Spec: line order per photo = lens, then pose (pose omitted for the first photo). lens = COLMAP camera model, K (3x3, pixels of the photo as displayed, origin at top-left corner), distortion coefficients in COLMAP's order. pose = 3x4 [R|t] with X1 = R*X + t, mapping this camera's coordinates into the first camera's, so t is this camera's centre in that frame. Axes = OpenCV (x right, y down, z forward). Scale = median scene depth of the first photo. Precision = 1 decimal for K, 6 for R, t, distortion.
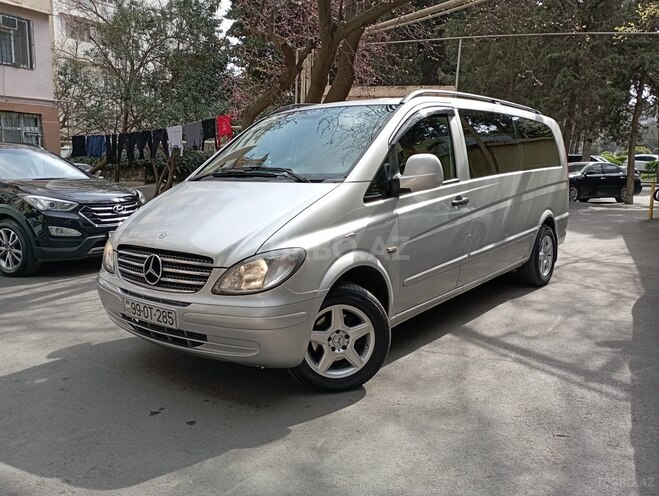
lens RADIAL K [[552.6, 0, 329.5], [0, 552.6, 248.0], [0, 0, 1]] dist [0.105982, -0.130083]
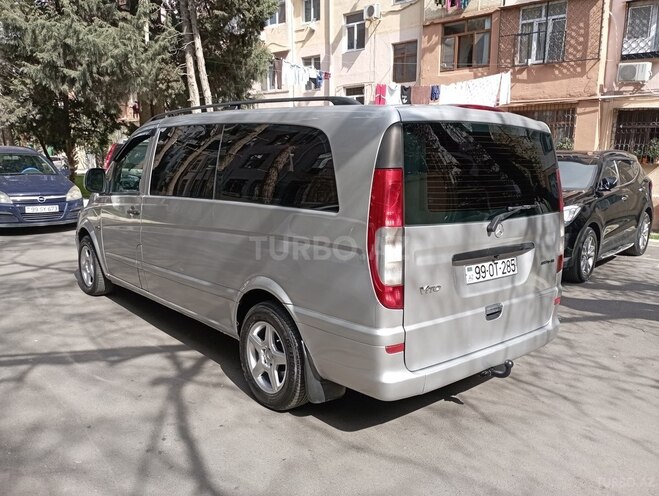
lens RADIAL K [[552.6, 0, 329.5], [0, 552.6, 248.0], [0, 0, 1]] dist [0.105982, -0.130083]
pose [[-0.198752, 0.173545, -0.964562, 1.558640], [-0.163810, 0.964469, 0.207282, -0.384728], [0.966263, 0.199202, -0.163262, 1.944277]]
